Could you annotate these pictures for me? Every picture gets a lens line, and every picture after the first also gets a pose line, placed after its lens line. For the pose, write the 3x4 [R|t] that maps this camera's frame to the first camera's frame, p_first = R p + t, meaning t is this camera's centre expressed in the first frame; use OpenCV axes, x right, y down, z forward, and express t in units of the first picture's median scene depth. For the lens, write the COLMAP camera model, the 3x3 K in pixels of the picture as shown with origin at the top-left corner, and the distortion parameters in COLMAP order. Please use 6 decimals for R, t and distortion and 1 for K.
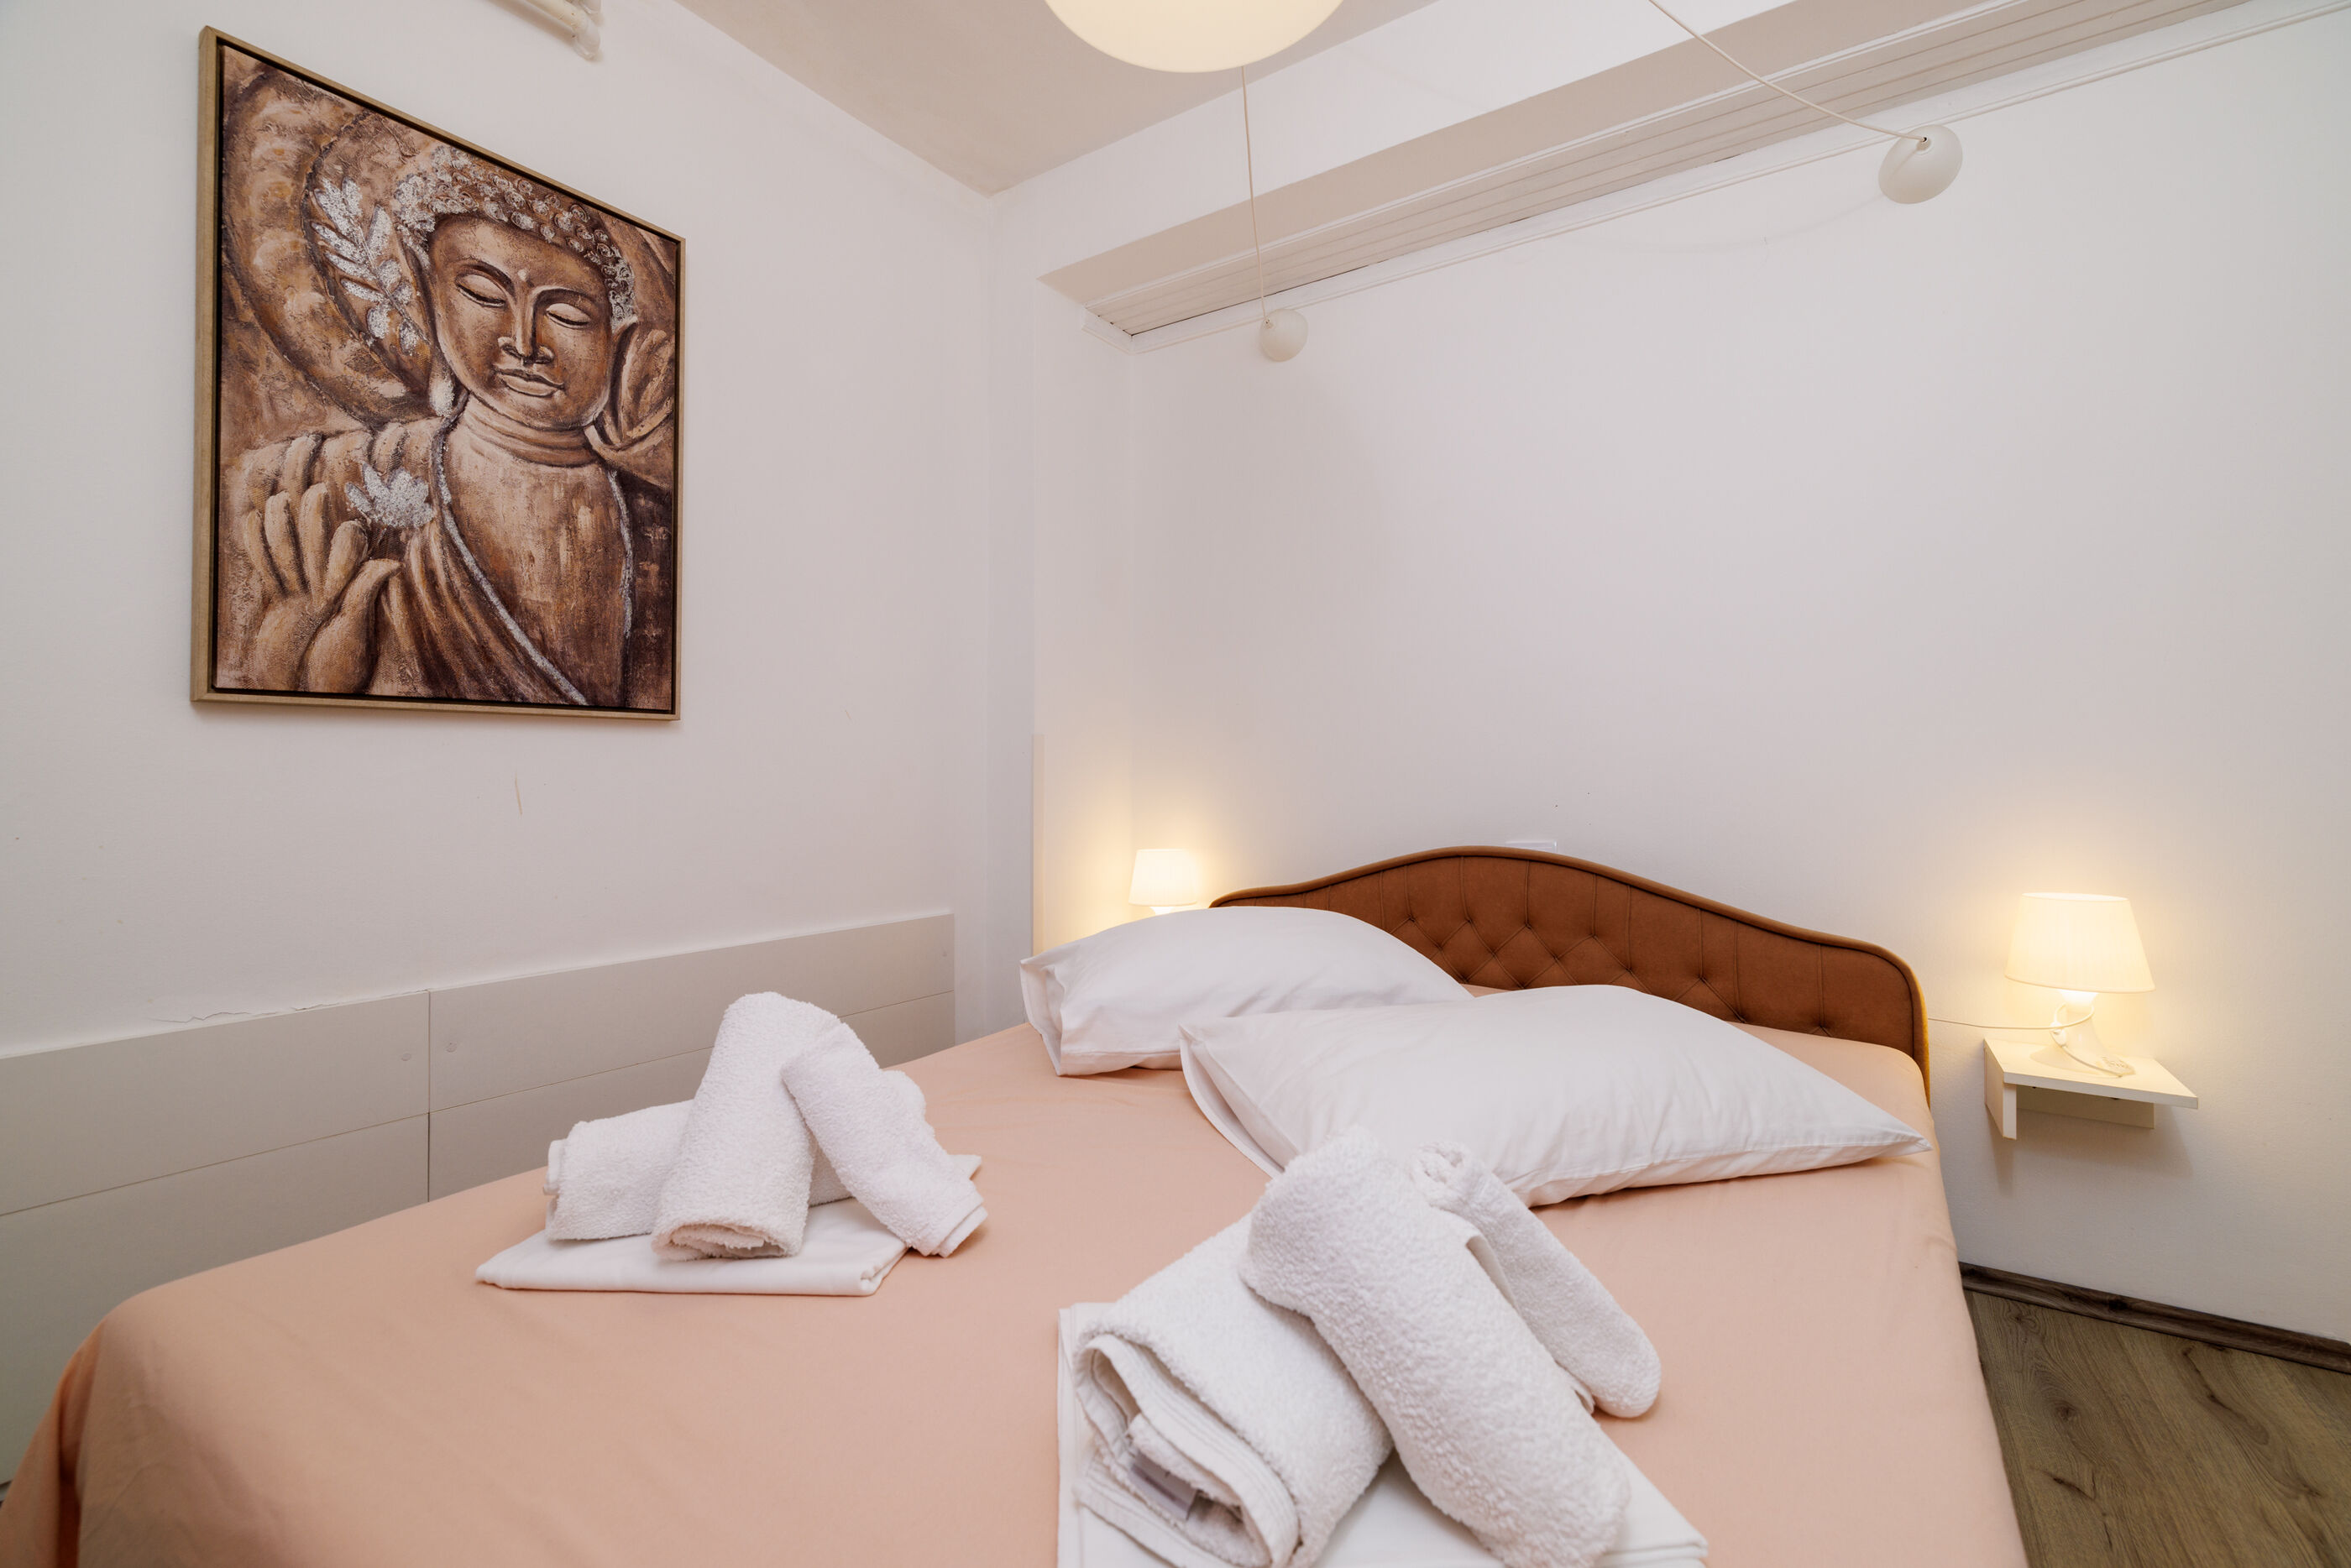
lens RADIAL K [[994.2, 0, 1192.2], [0, 994.2, 765.1], [0, 0, 1]] dist [0.001513, -0.000230]
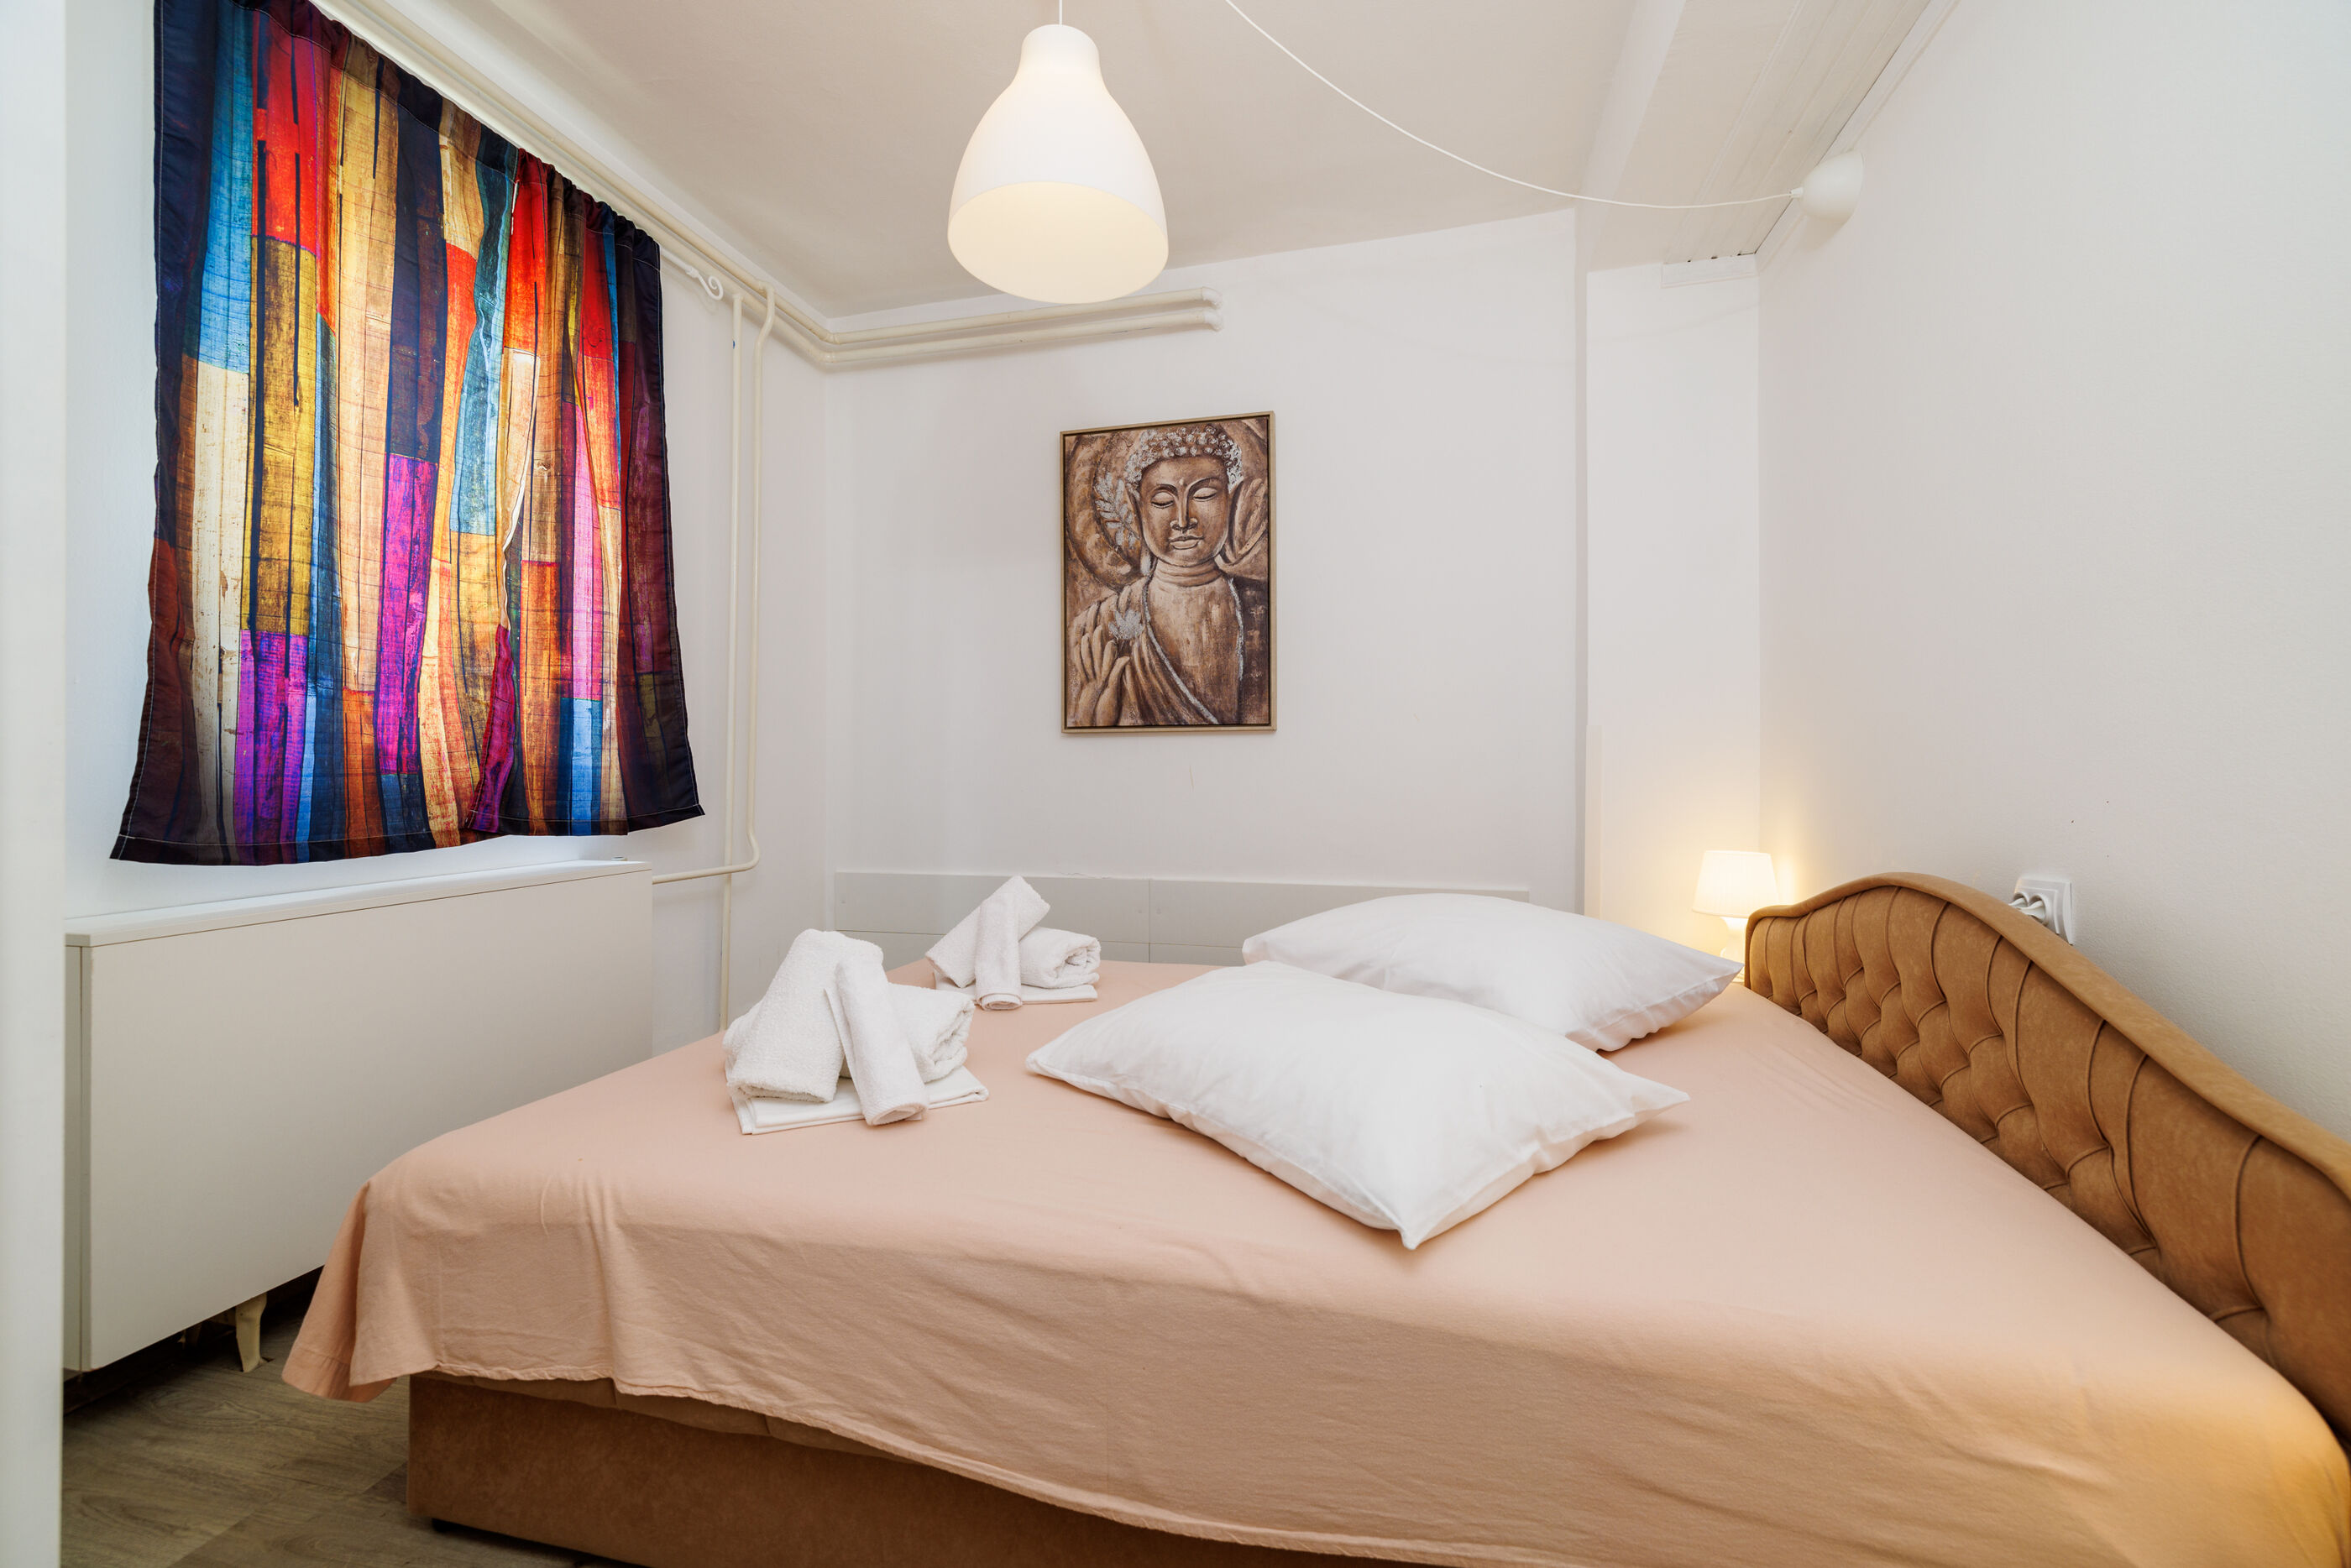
lens RADIAL K [[994.2, 0, 1175.8], [0, 994.2, 772.0], [0, 0, 1]] dist [0.001513, -0.000230]
pose [[0.326061, 0.012308, -0.945269, 1.029769], [0.010975, 0.999799, 0.016803, -0.009371], [0.945285, -0.015854, 0.325860, 0.424376]]
